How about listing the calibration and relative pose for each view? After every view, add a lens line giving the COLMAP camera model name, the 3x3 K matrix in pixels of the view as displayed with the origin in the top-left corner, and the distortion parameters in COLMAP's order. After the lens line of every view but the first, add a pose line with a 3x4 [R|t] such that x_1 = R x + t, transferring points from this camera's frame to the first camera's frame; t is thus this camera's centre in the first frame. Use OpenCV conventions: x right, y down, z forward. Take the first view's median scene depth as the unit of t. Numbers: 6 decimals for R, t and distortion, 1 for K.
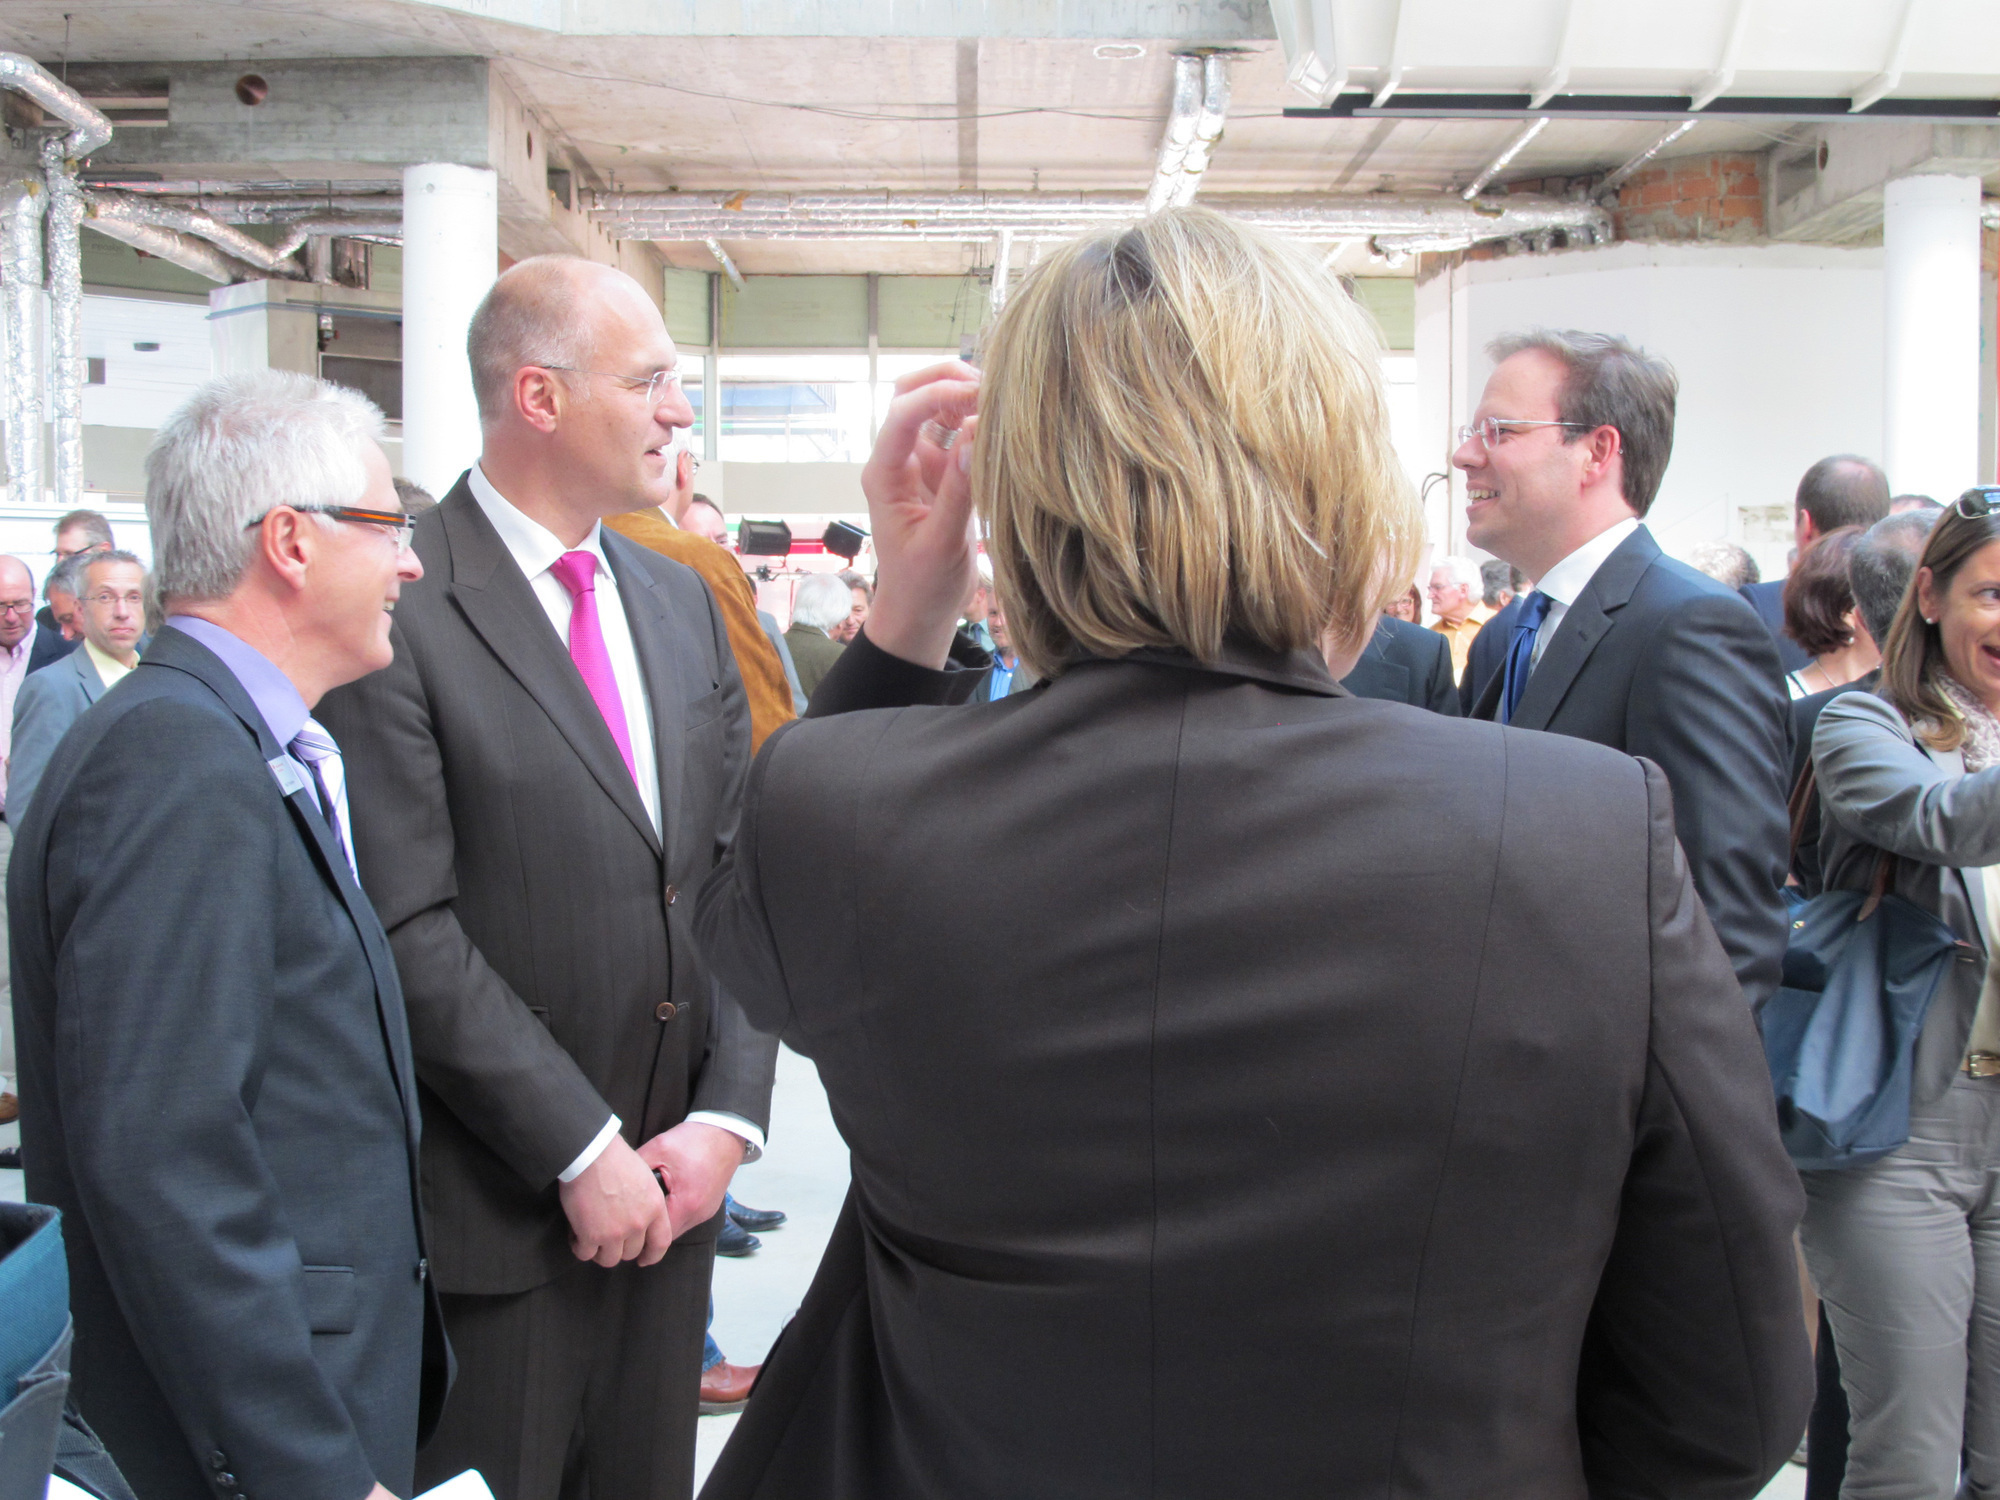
lens RADIAL K [[2357.7, 0, 995.2], [0, 2357.7, 739.6], [0, 0, 1]] dist [-0.067571, 0.000000]
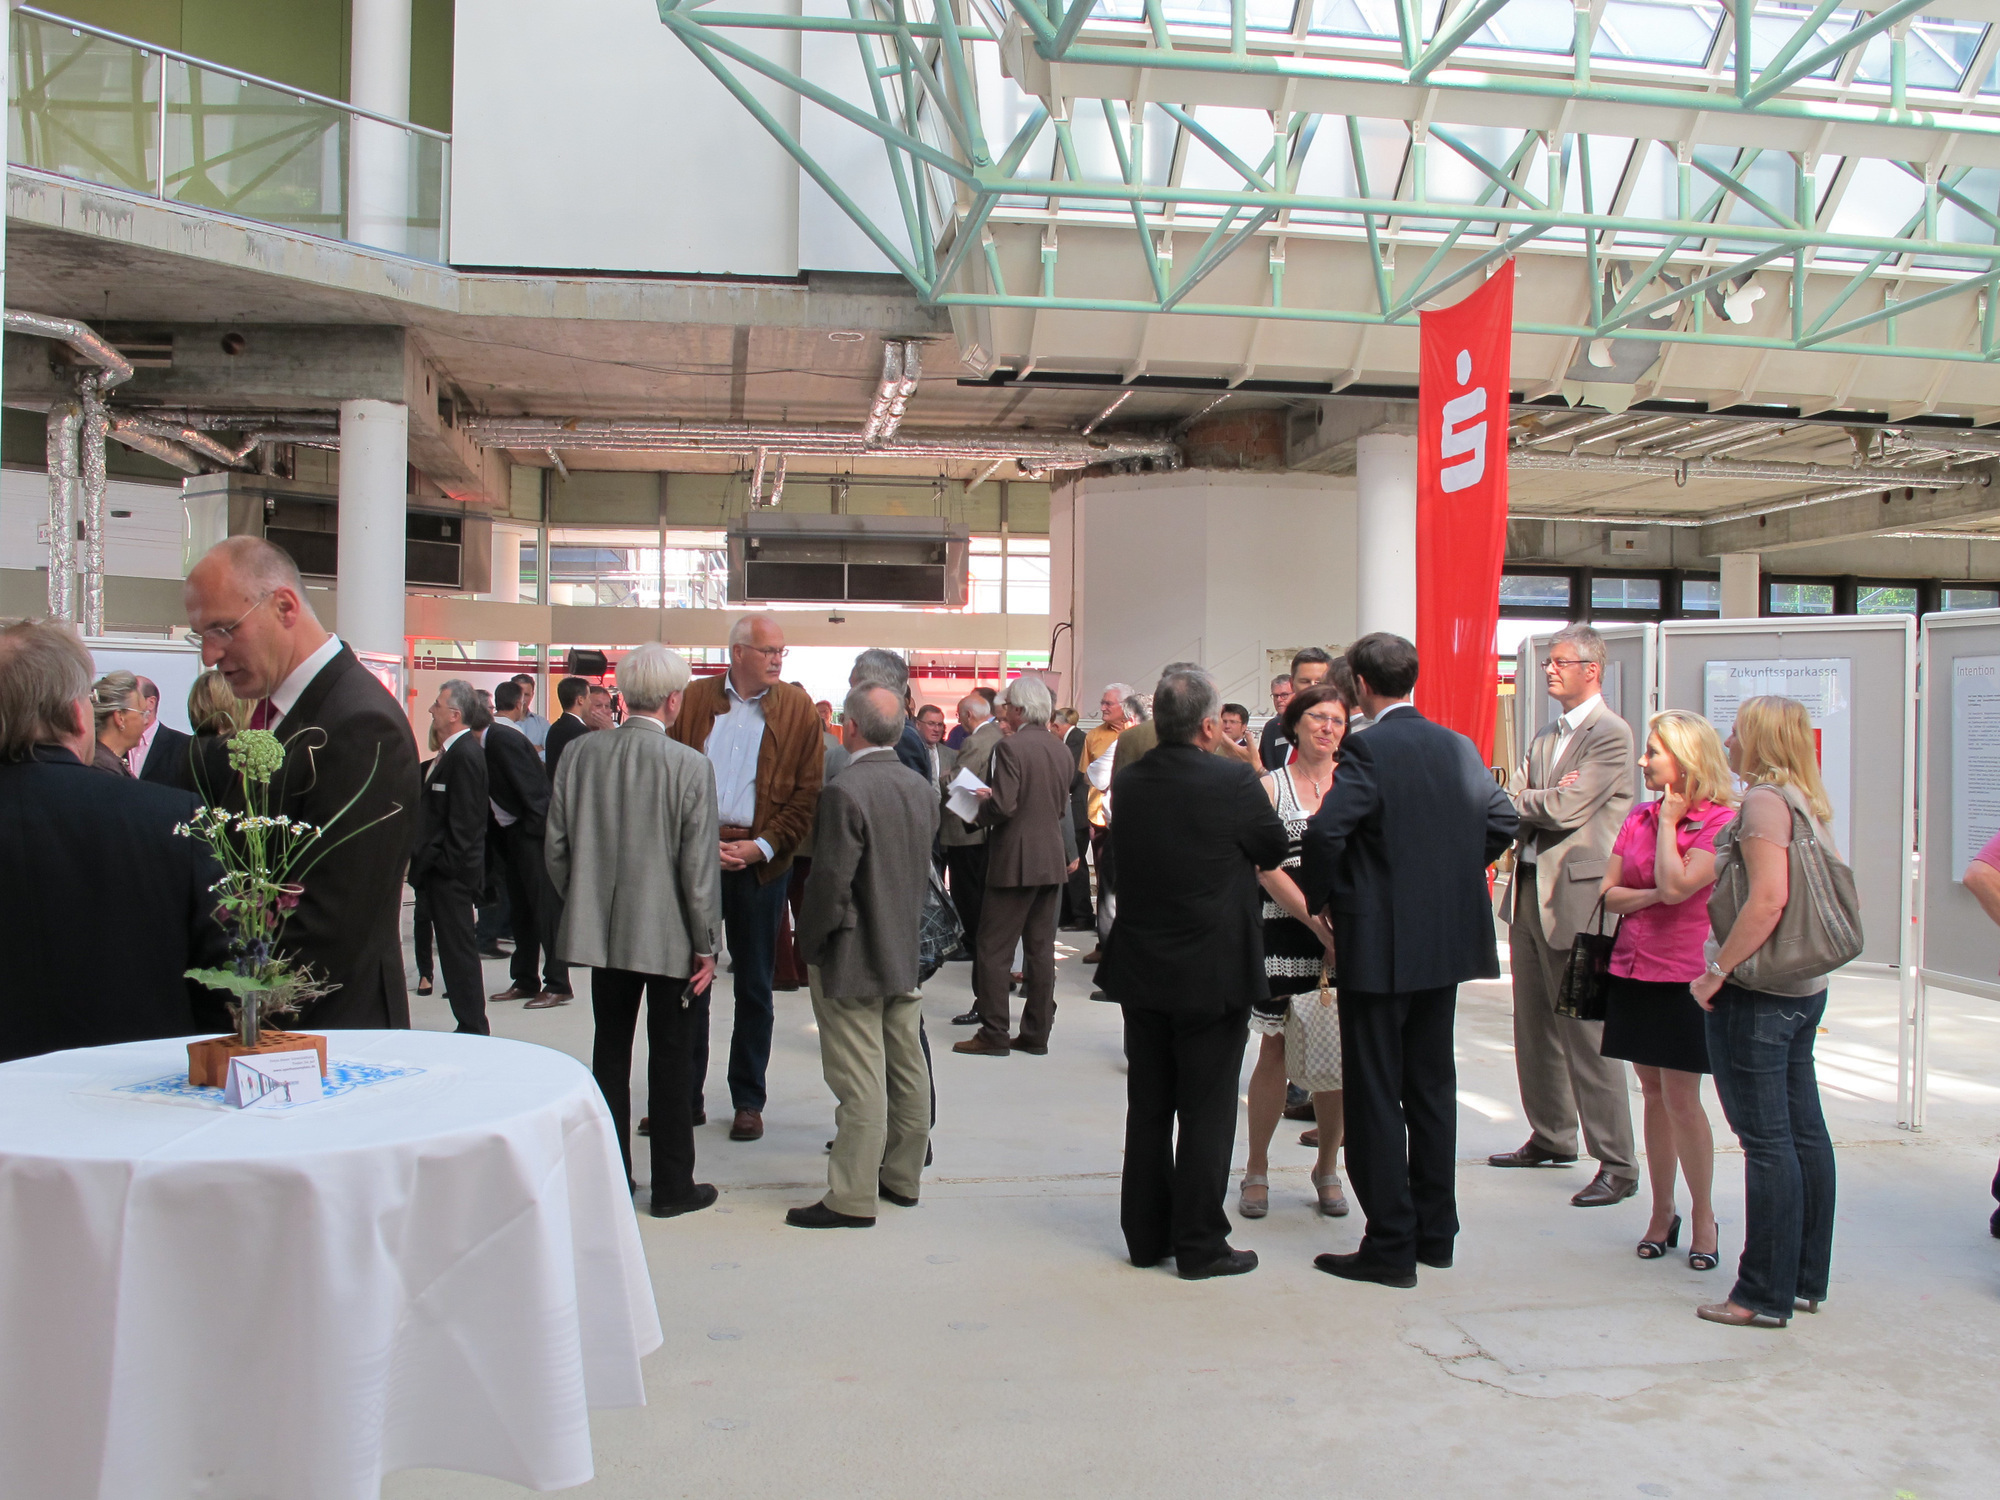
lens RADIAL K [[1885.9, 0, 997.2], [0, 1885.9, 758.0], [0, 0, 1]] dist [-0.003787, 0.000000]
pose [[0.990126, 0.006556, 0.140026, -0.016318], [-0.002241, 0.999518, -0.030951, 0.005769], [-0.140161, 0.030332, 0.989664, -0.165461]]
